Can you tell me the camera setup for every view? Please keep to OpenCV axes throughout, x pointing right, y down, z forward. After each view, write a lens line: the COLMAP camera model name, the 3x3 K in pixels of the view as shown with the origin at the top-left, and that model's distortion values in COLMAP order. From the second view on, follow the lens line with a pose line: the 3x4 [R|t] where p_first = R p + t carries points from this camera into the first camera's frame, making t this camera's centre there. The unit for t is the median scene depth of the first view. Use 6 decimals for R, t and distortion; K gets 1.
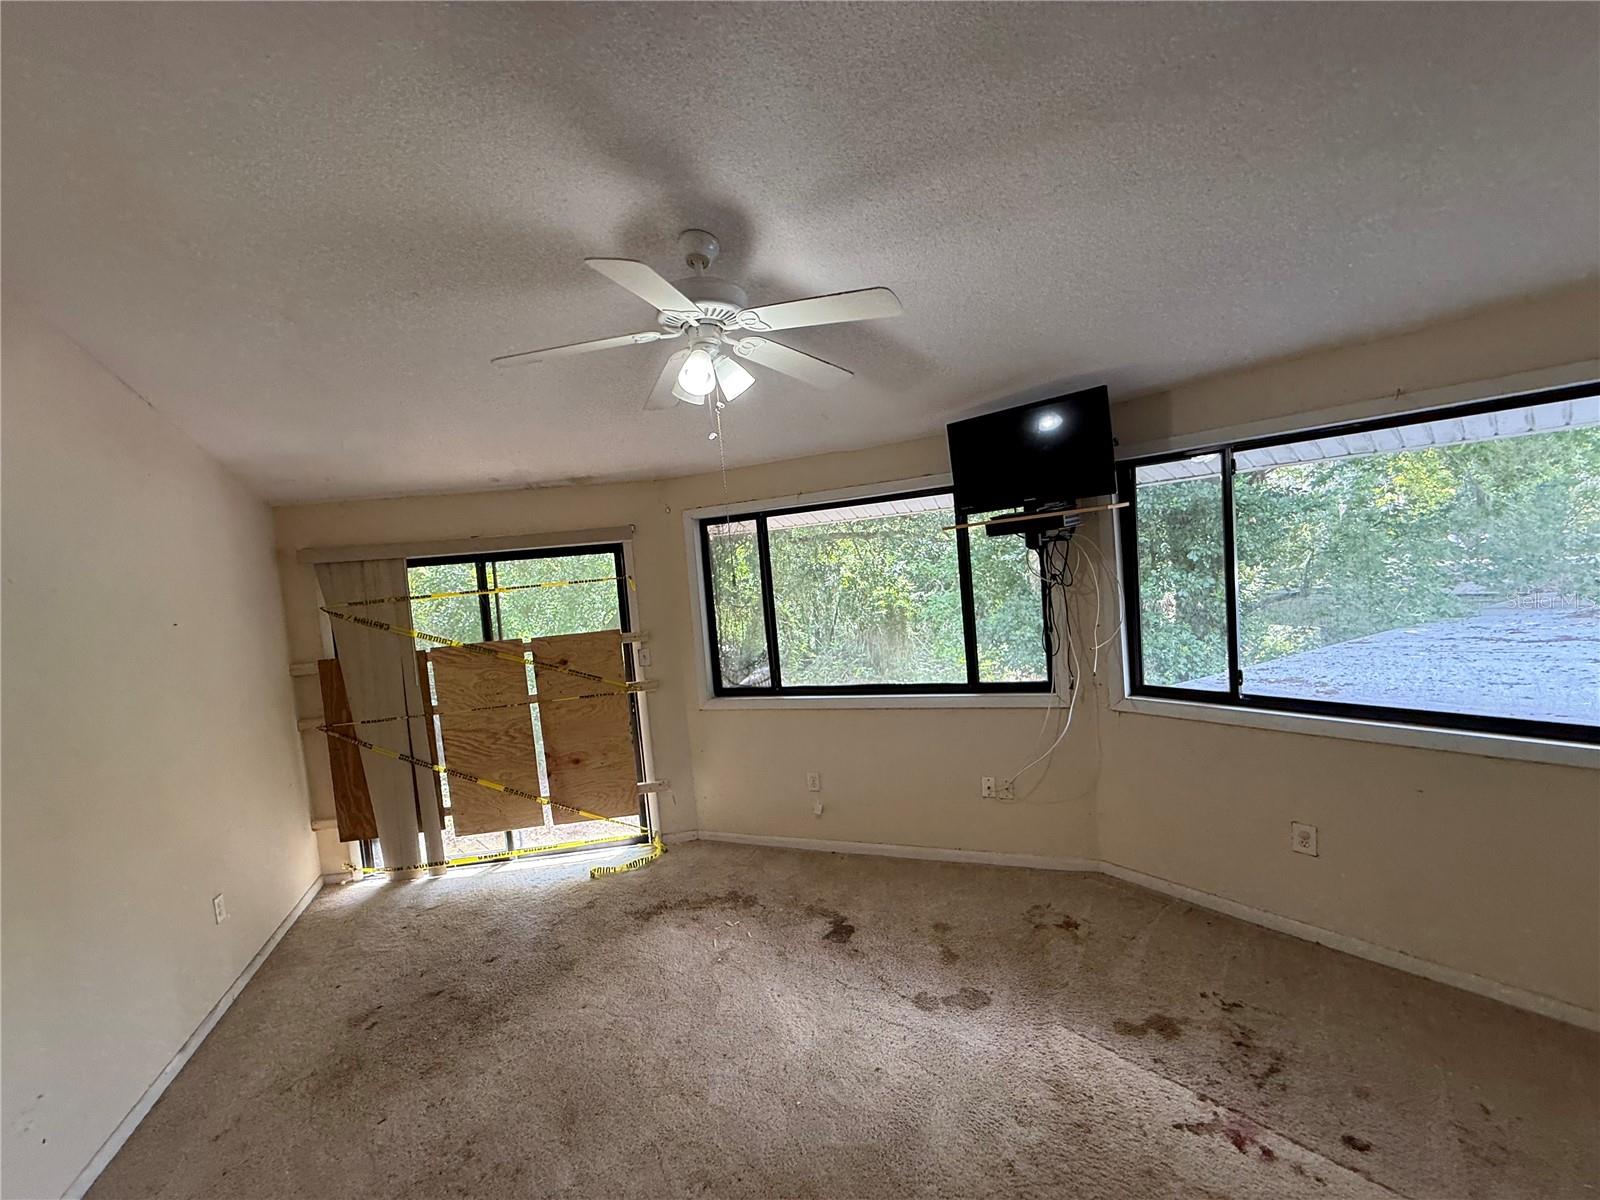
lens RADIAL K [[645.0, 0, 793.6], [0, 645.0, 605.8], [0, 0, 1]] dist [0.002023, 0.000469]
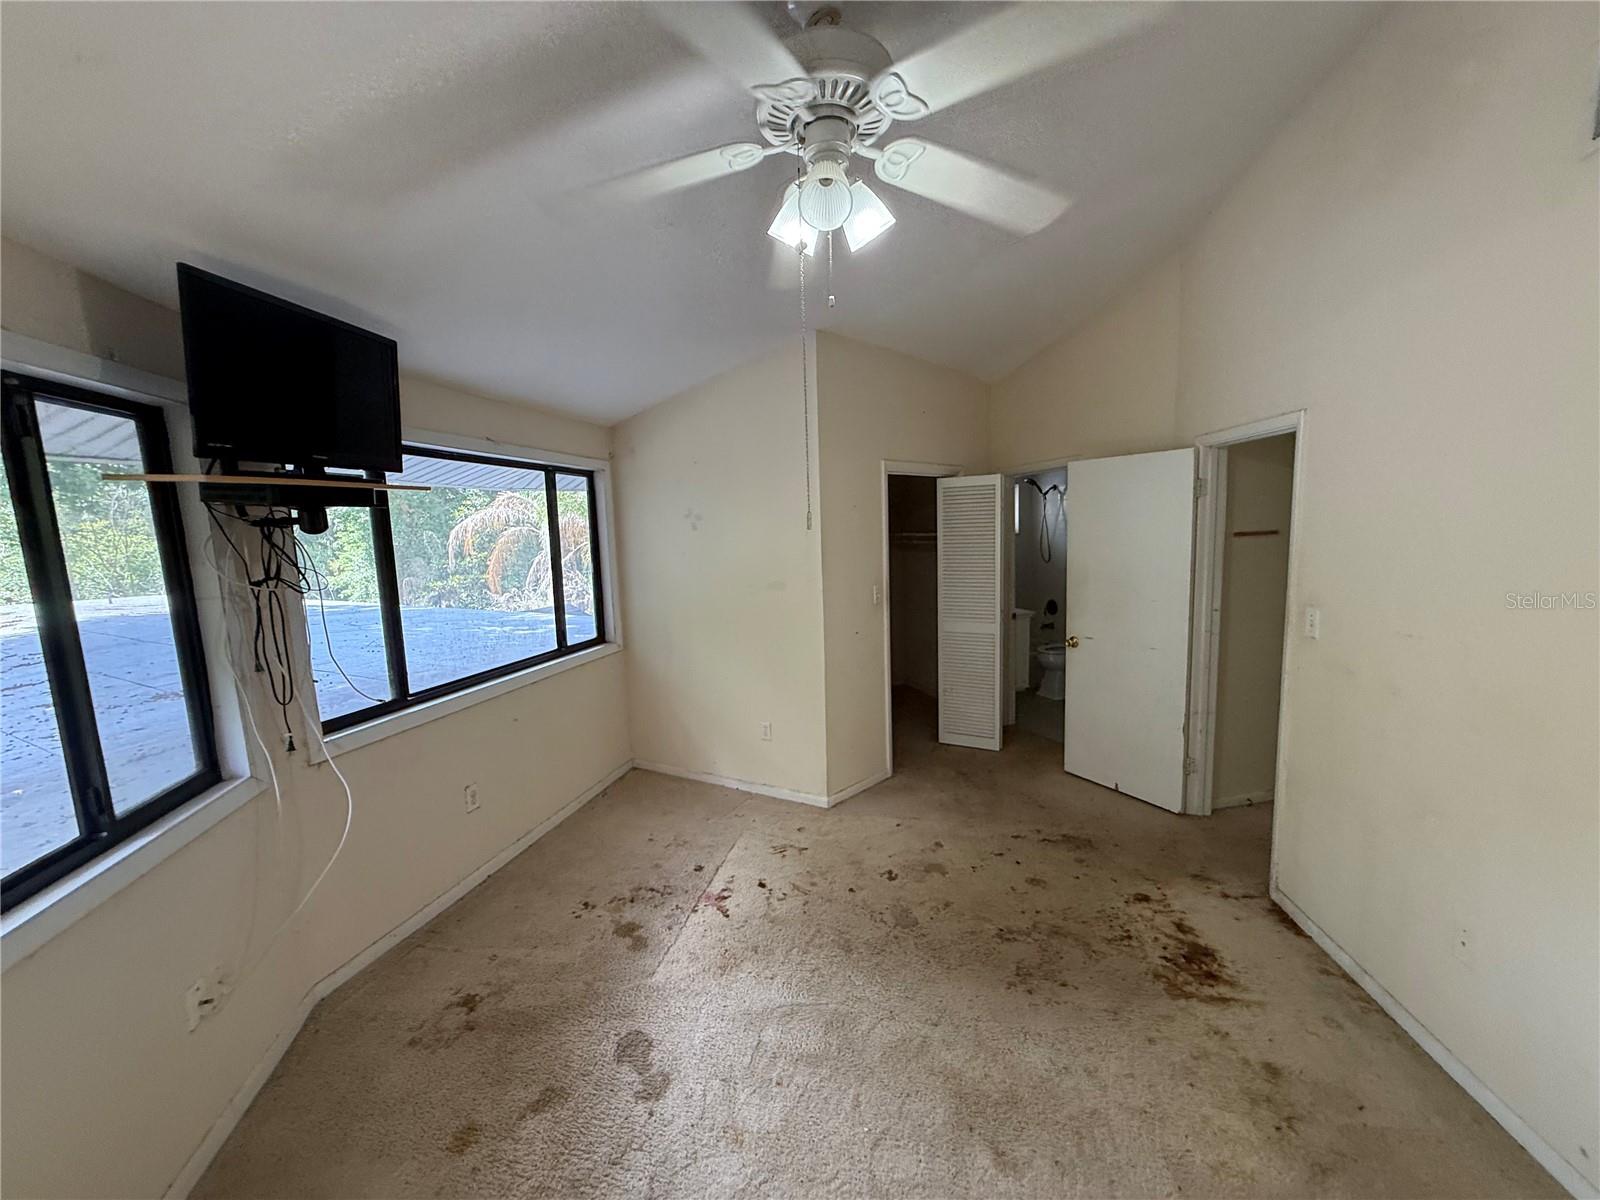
lens RADIAL K [[645.0, 0, 793.6], [0, 645.0, 605.8], [0, 0, 1]] dist [0.002023, 0.000469]
pose [[-0.600725, -0.002309, 0.799452, -0.485612], [0.107622, 0.990660, 0.083731, -0.022495], [-0.792178, 0.136338, -0.594866, 1.135921]]
